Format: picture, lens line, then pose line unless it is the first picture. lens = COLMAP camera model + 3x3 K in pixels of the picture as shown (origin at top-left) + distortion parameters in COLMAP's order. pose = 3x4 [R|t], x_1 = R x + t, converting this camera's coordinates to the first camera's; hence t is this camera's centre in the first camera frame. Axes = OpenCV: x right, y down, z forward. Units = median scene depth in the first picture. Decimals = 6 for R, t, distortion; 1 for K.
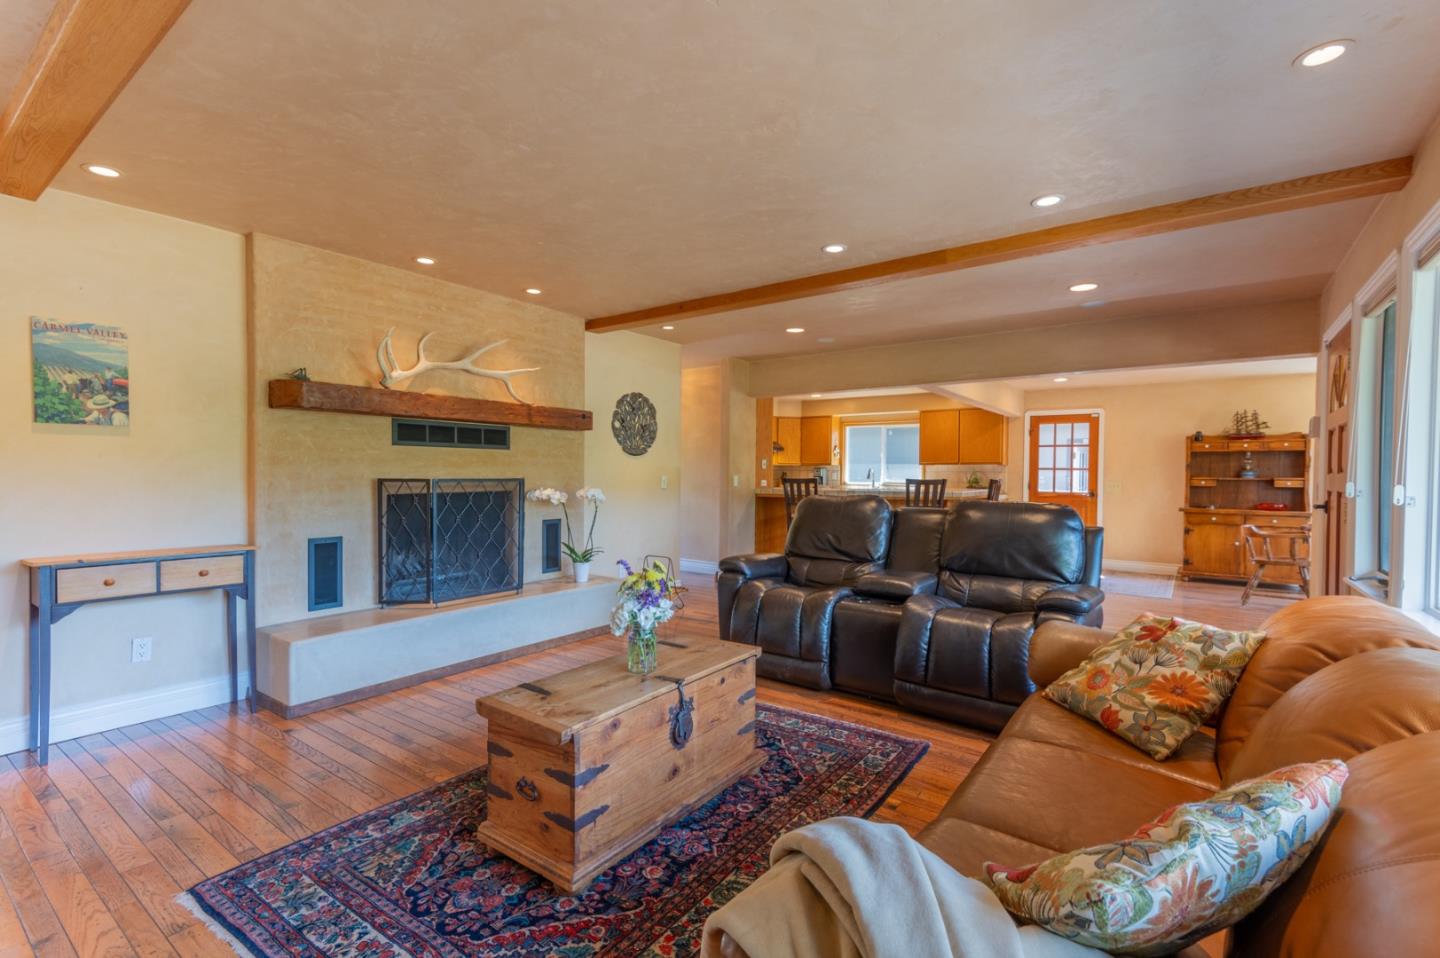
lens RADIAL K [[651.4, 0, 719.0], [0, 651.4, 477.1], [0, 0, 1]] dist [0.013546, -0.001904]
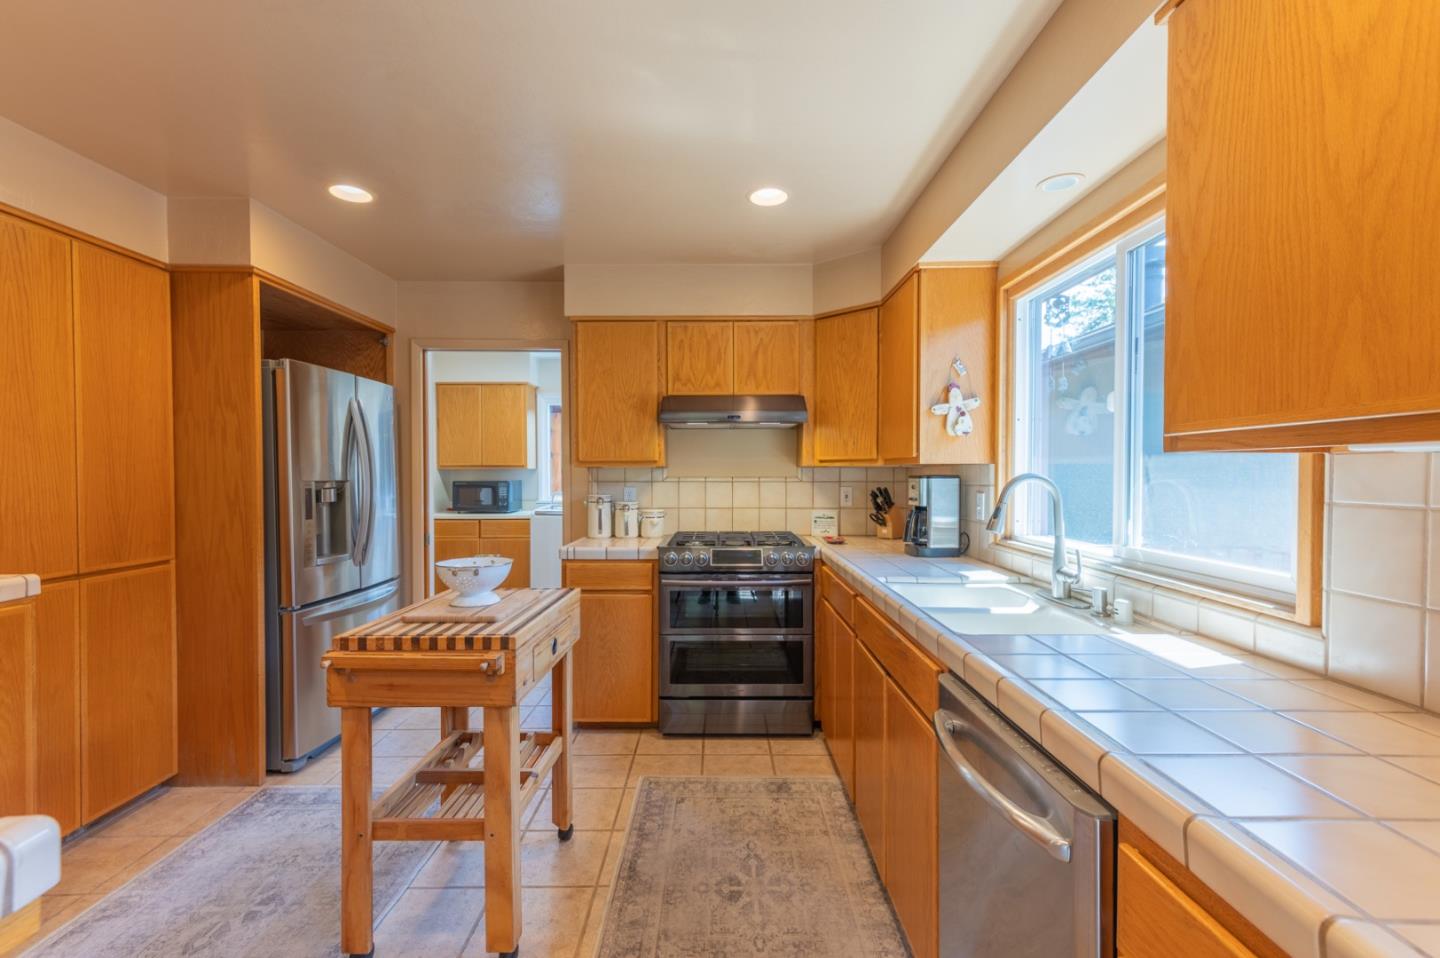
lens RADIAL K [[651.4, 0, 706.4], [0, 651.4, 477.7], [0, 0, 1]] dist [0.013546, -0.001904]
pose [[0.583371, -0.004756, -0.812192, 0.469021], [0.001410, 0.999987, -0.004843, -0.018008], [0.812204, 0.001680, 0.583371, 1.093979]]
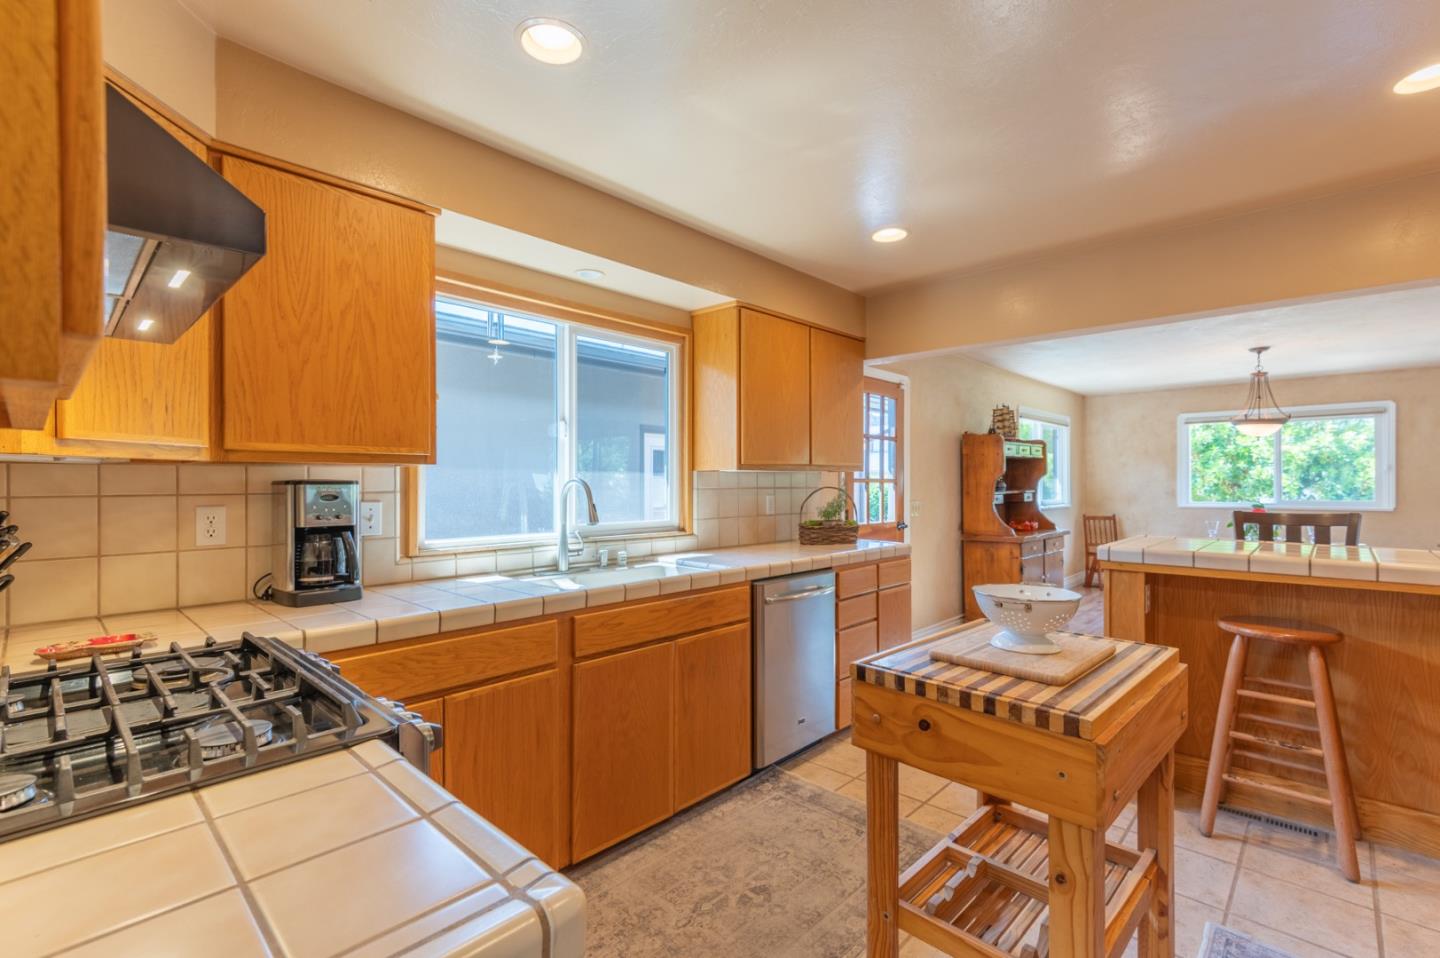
lens RADIAL K [[651.4, 0, 723.4], [0, 651.4, 478.5], [0, 0, 1]] dist [0.013546, -0.001904]
pose [[0.118832, -0.009293, 0.992871, -0.005290], [0.007954, 0.999933, 0.008407, -0.022948], [-0.992883, 0.006899, 0.118898, 1.237729]]
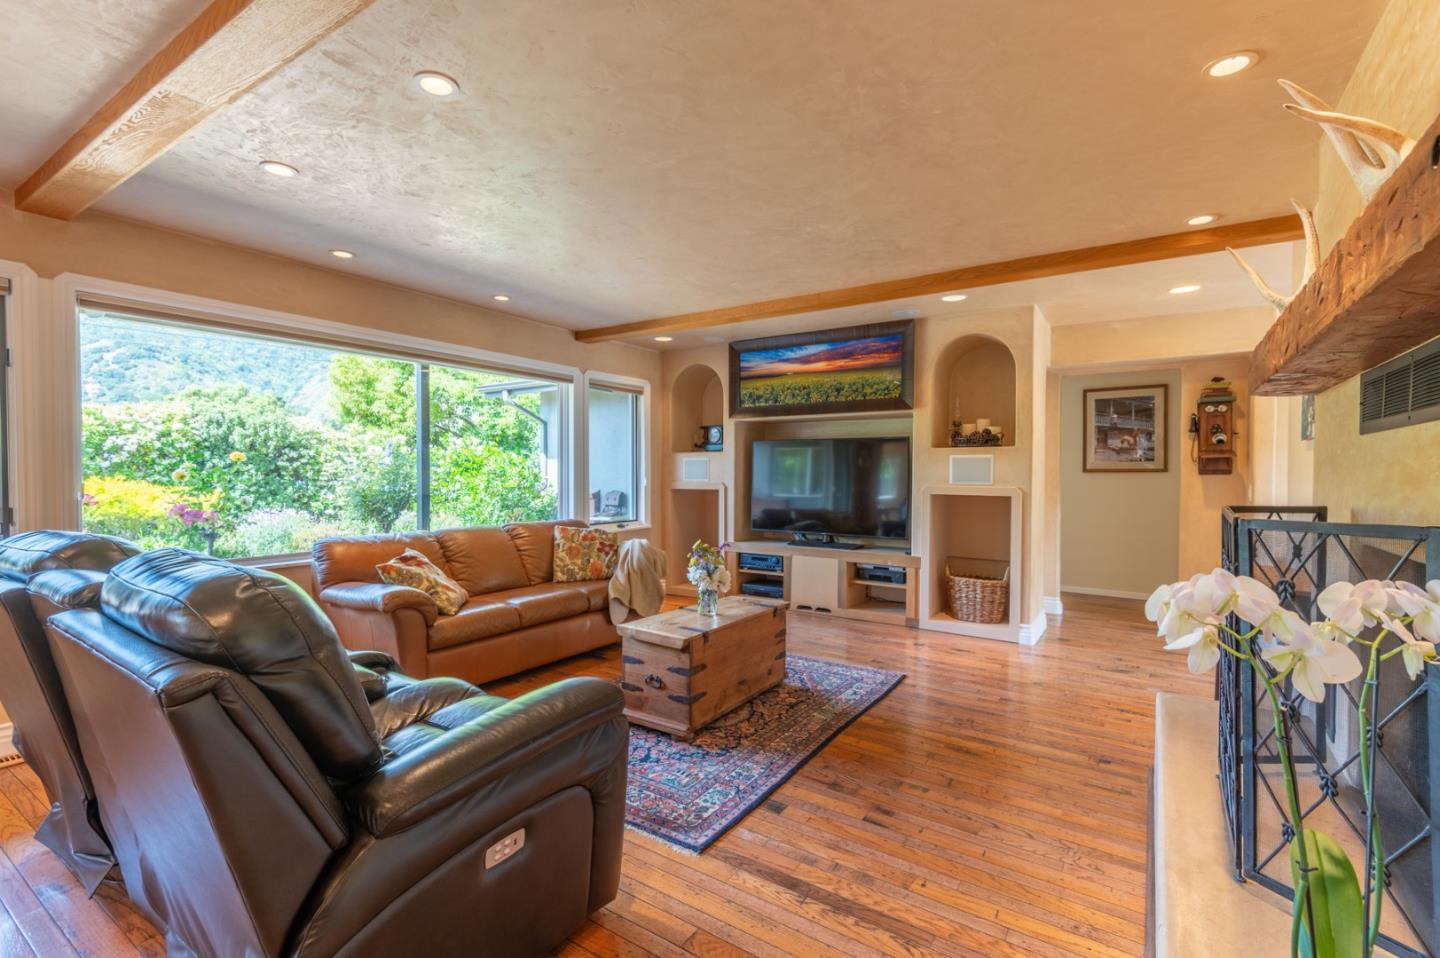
lens RADIAL K [[651.4, 0, 718.4], [0, 651.4, 479.8], [0, 0, 1]] dist [0.013546, -0.001904]
pose [[-0.998622, -0.014387, -0.050471, -0.018847], [-0.015527, 0.999631, 0.022273, -0.012130], [0.050132, 0.023026, -0.998477, 0.746268]]
